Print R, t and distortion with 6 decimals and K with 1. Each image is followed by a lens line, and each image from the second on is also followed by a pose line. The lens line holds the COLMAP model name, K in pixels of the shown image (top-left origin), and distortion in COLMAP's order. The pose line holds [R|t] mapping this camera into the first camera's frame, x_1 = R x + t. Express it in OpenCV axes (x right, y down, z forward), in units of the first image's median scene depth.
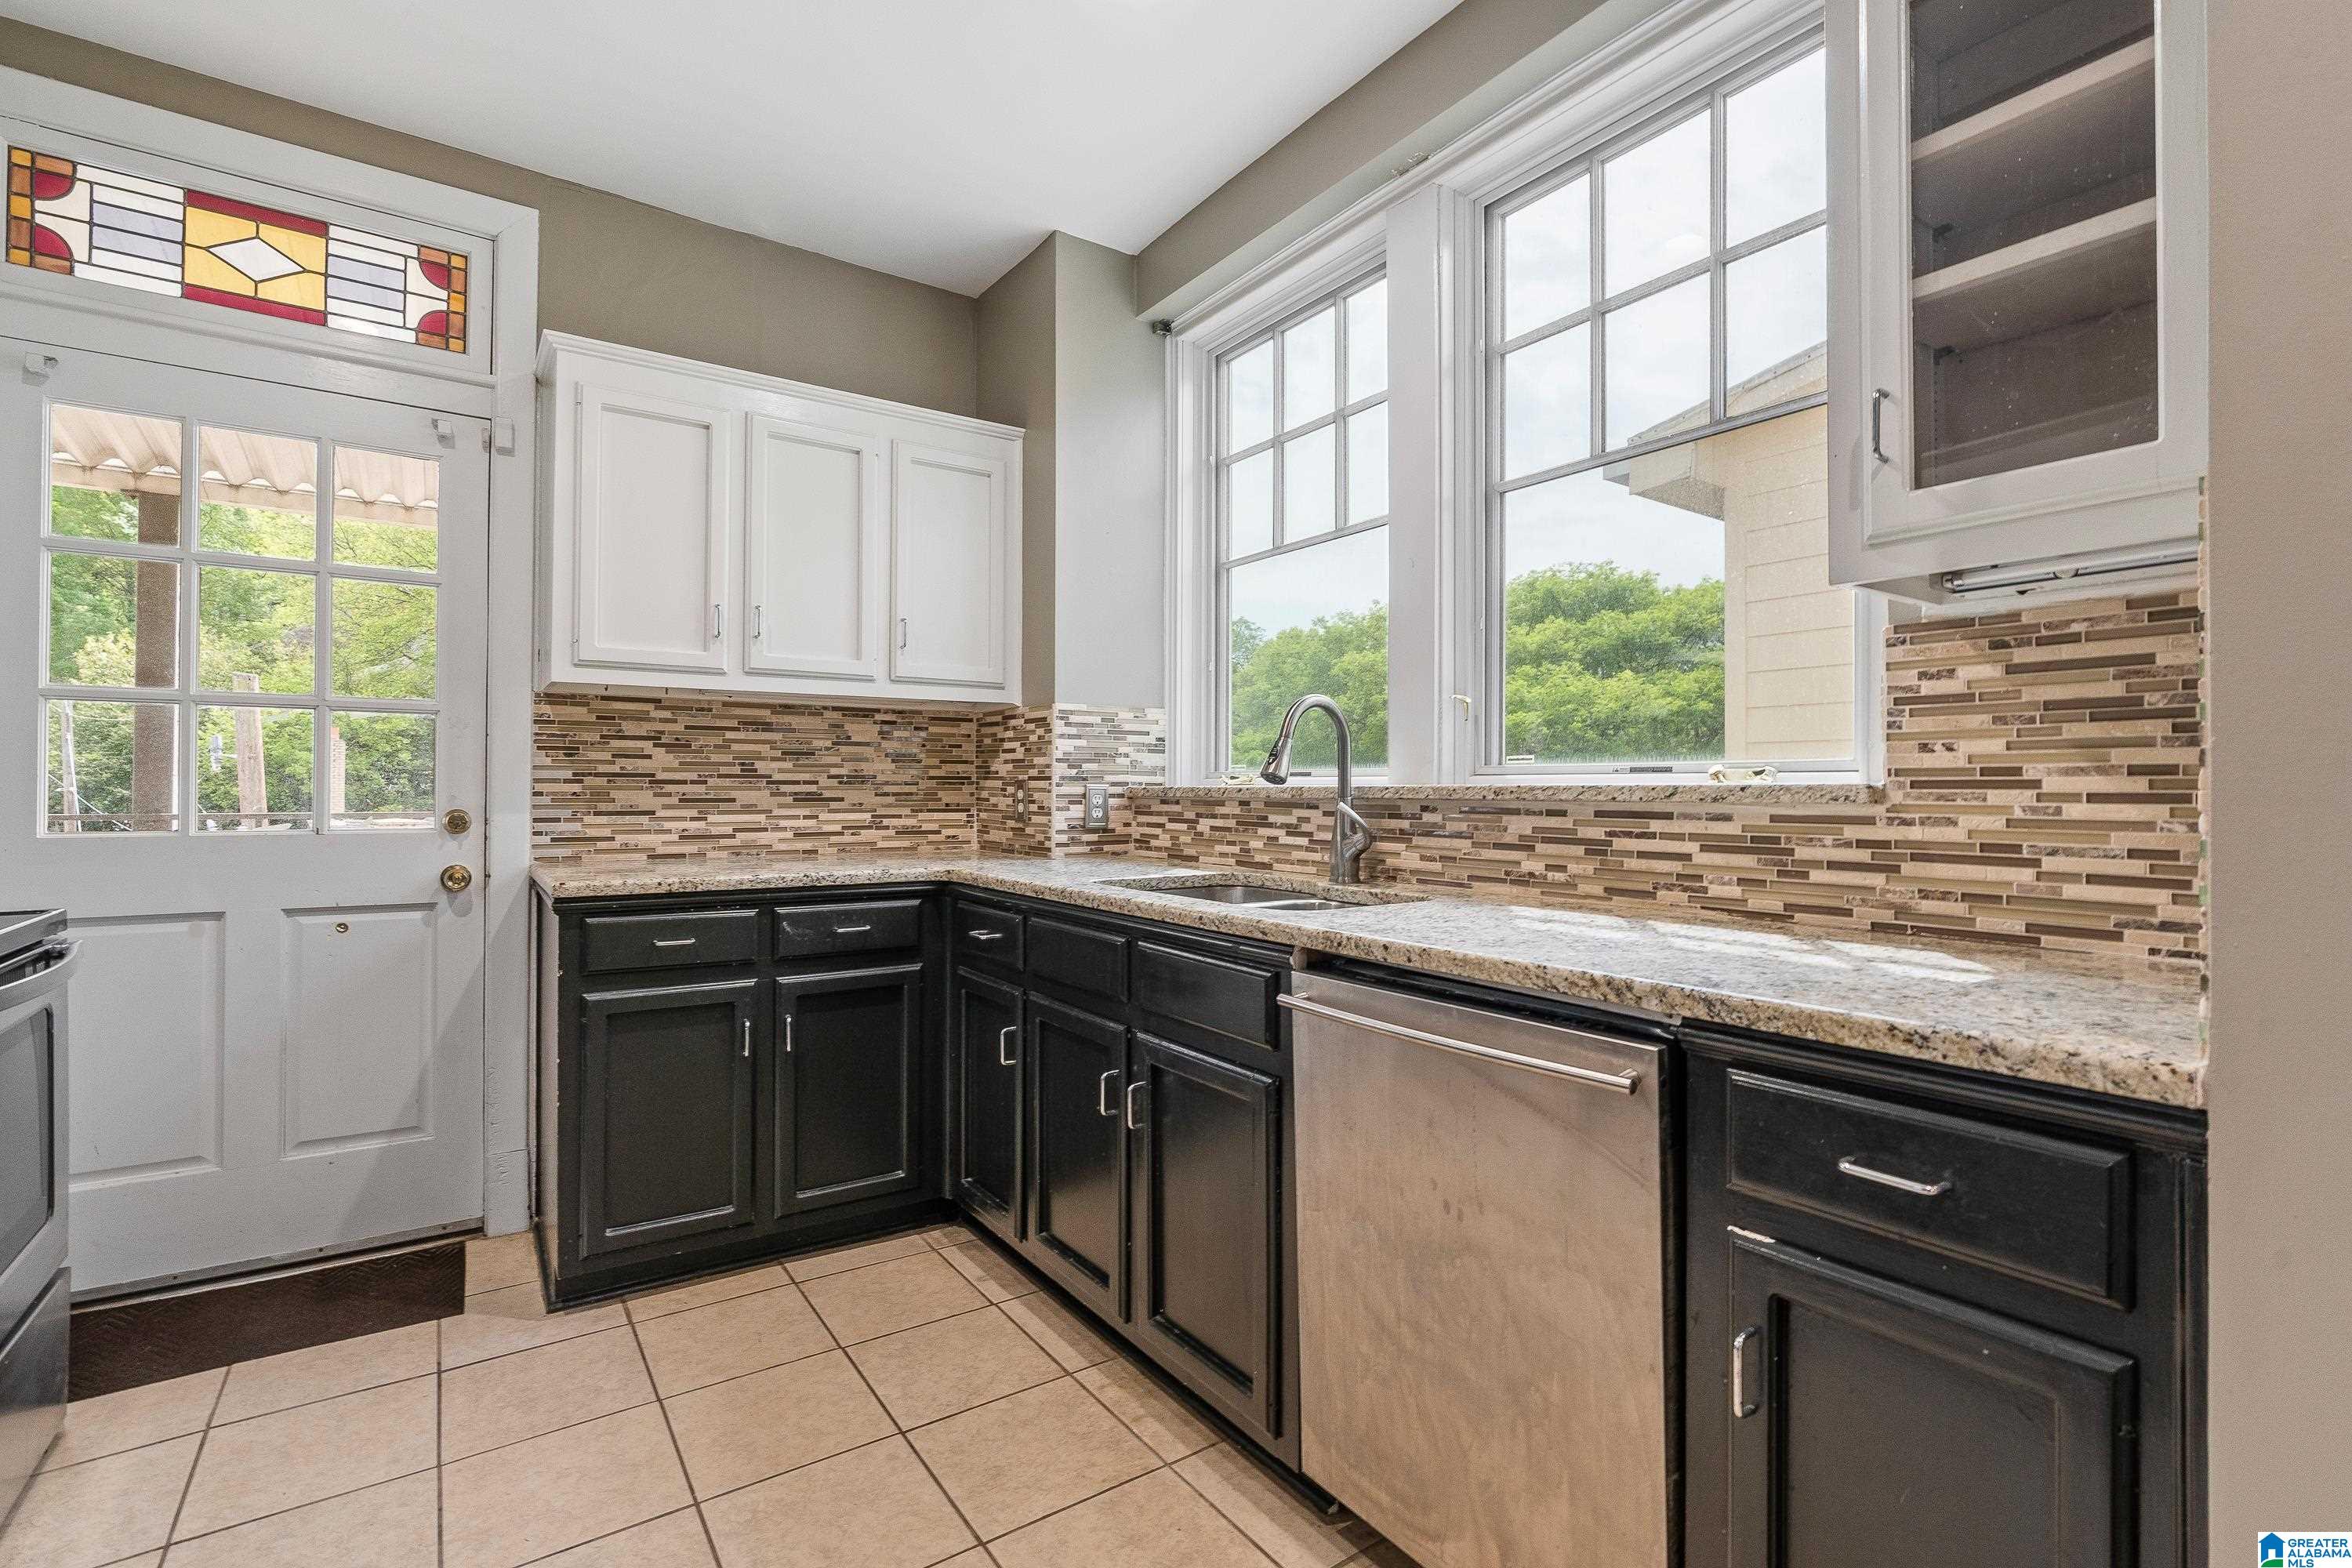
lens RADIAL K [[1068.0, 0, 1161.8], [0, 1068.0, 777.9], [0, 0, 1]] dist [-0.001294, 0.000359]
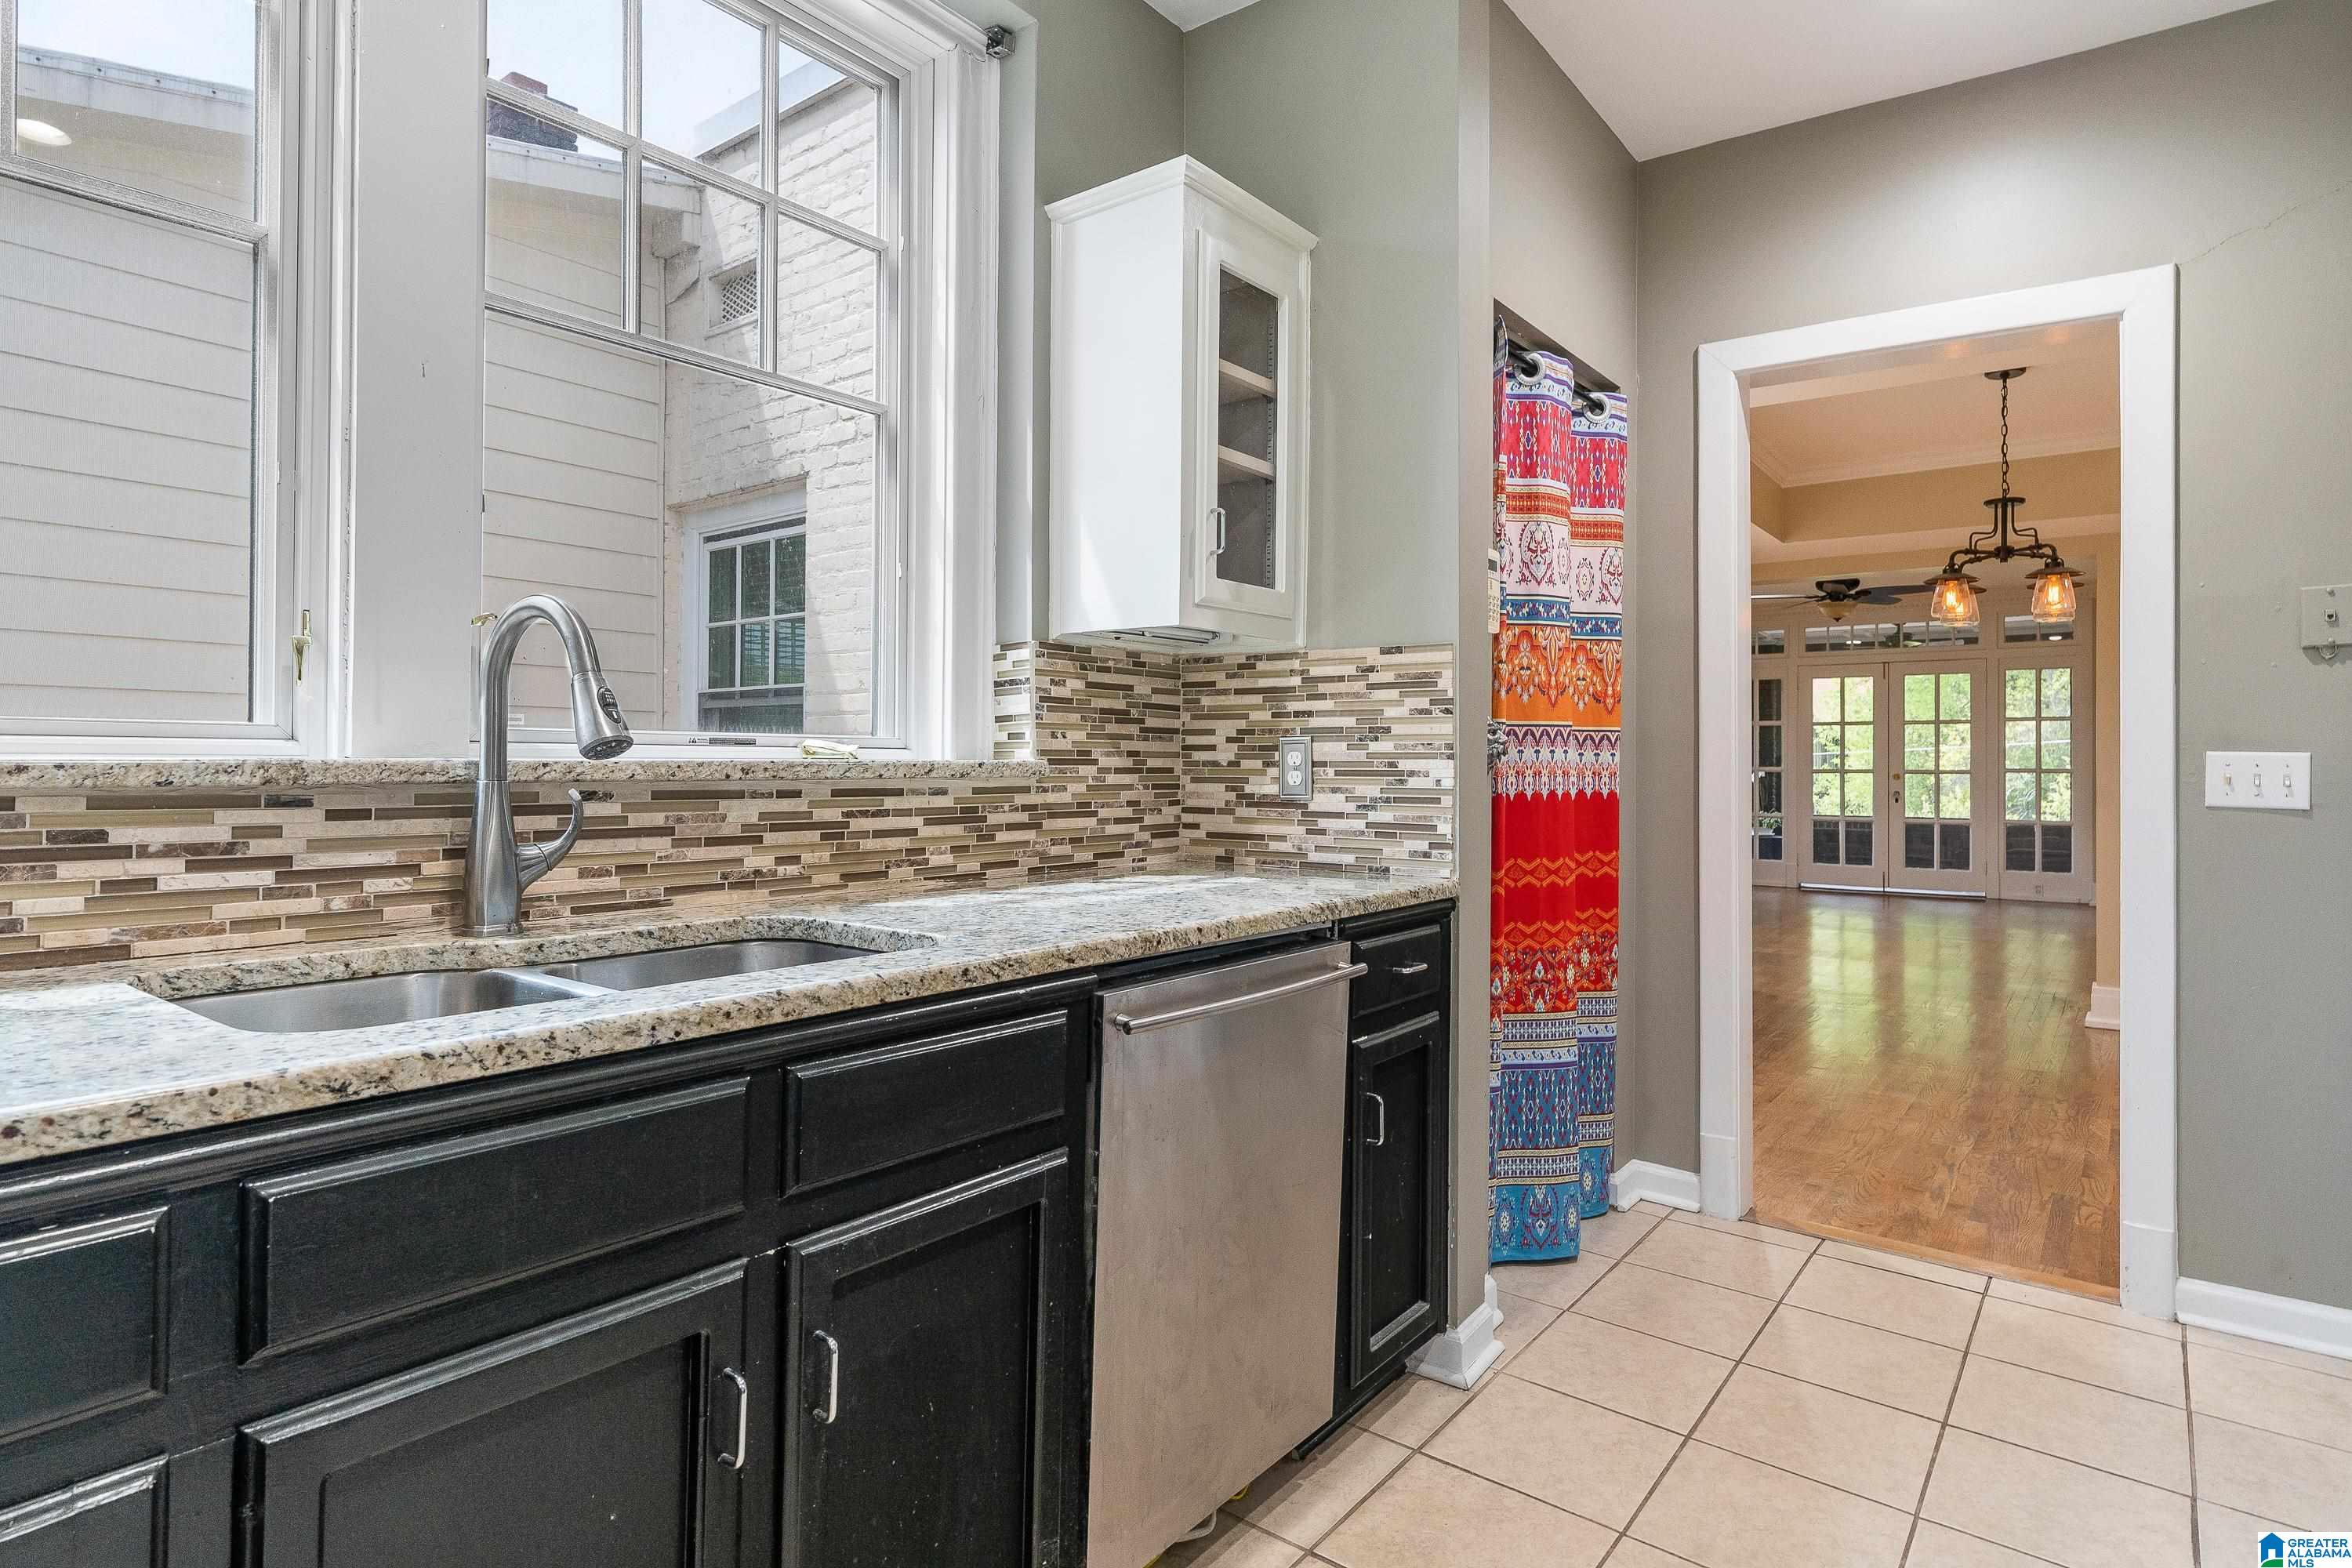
lens RADIAL K [[1230.1, 0, 1168.0], [0, 1230.1, 758.8], [0, 0, 1]] dist [-0.001592, 0.000004]
pose [[-0.292761, -0.000374, 0.956186, -0.684366], [-0.015271, 0.999874, -0.004285, 0.005644], [-0.956064, -0.015856, -0.292730, 1.084049]]
